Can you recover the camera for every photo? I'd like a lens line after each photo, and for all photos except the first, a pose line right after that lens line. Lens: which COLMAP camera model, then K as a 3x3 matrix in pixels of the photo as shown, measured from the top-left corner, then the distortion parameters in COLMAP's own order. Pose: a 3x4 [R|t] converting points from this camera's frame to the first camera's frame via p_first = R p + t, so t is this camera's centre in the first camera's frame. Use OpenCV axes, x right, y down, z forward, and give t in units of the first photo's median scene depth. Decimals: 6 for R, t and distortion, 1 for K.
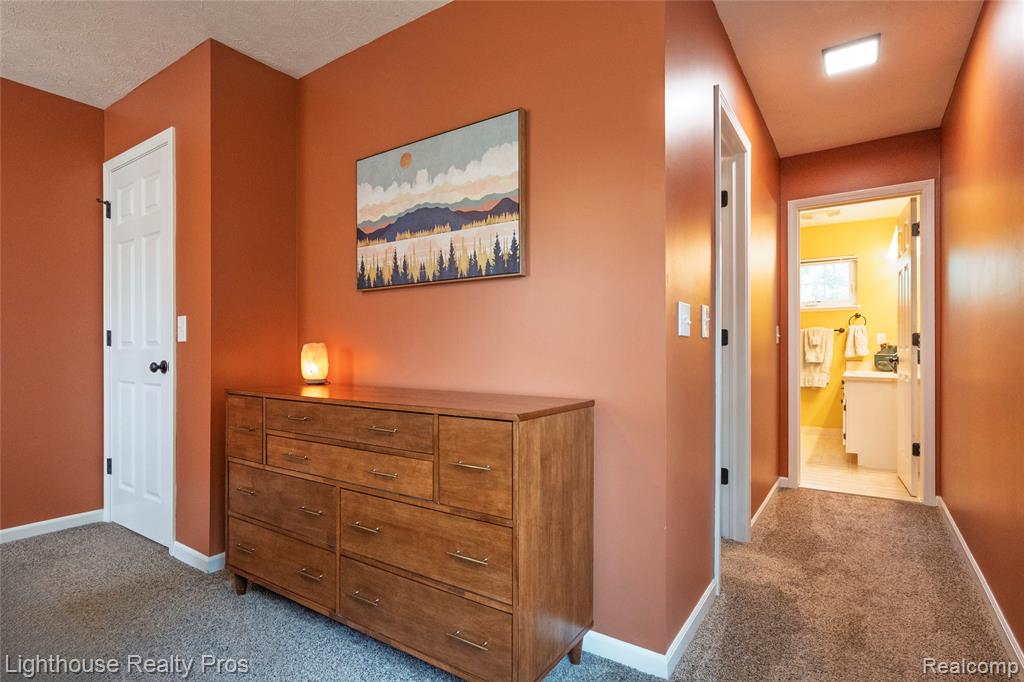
lens RADIAL K [[508.2, 0, 510.3], [0, 508.2, 340.5], [0, 0, 1]] dist [-0.004787, 0.003959]
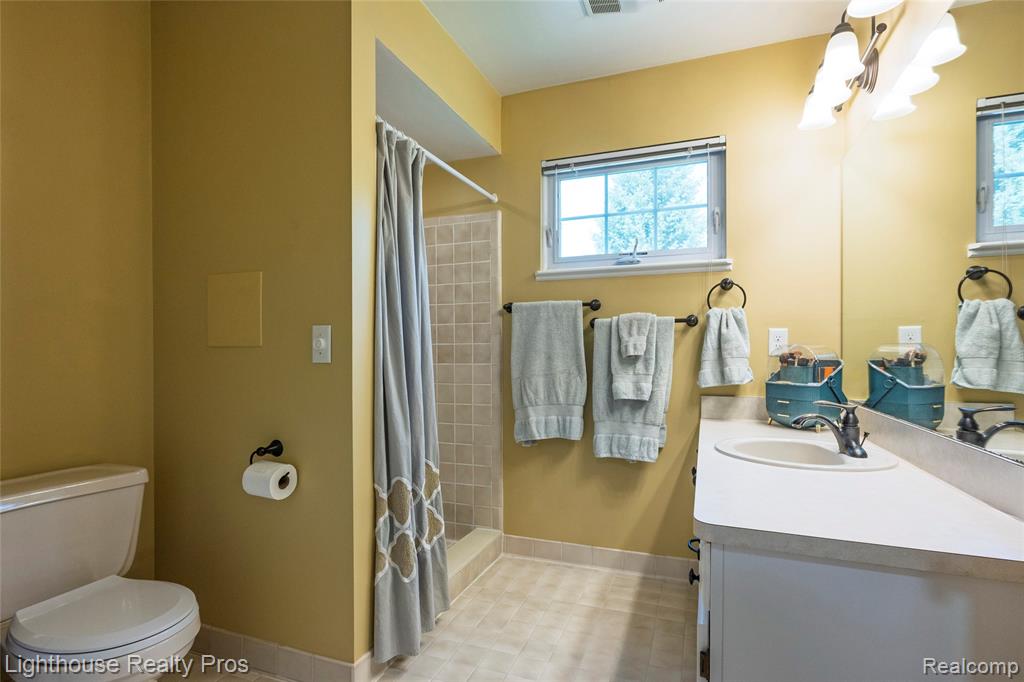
lens RADIAL K [[508.2, 0, 512.5], [0, 508.2, 348.2], [0, 0, 1]] dist [-0.004787, 0.003959]
pose [[0.967225, 0.000187, 0.253923, 0.408817], [-0.001547, 0.999986, 0.005154, 0.000374], [-0.253918, -0.005378, 0.967211, 0.639514]]
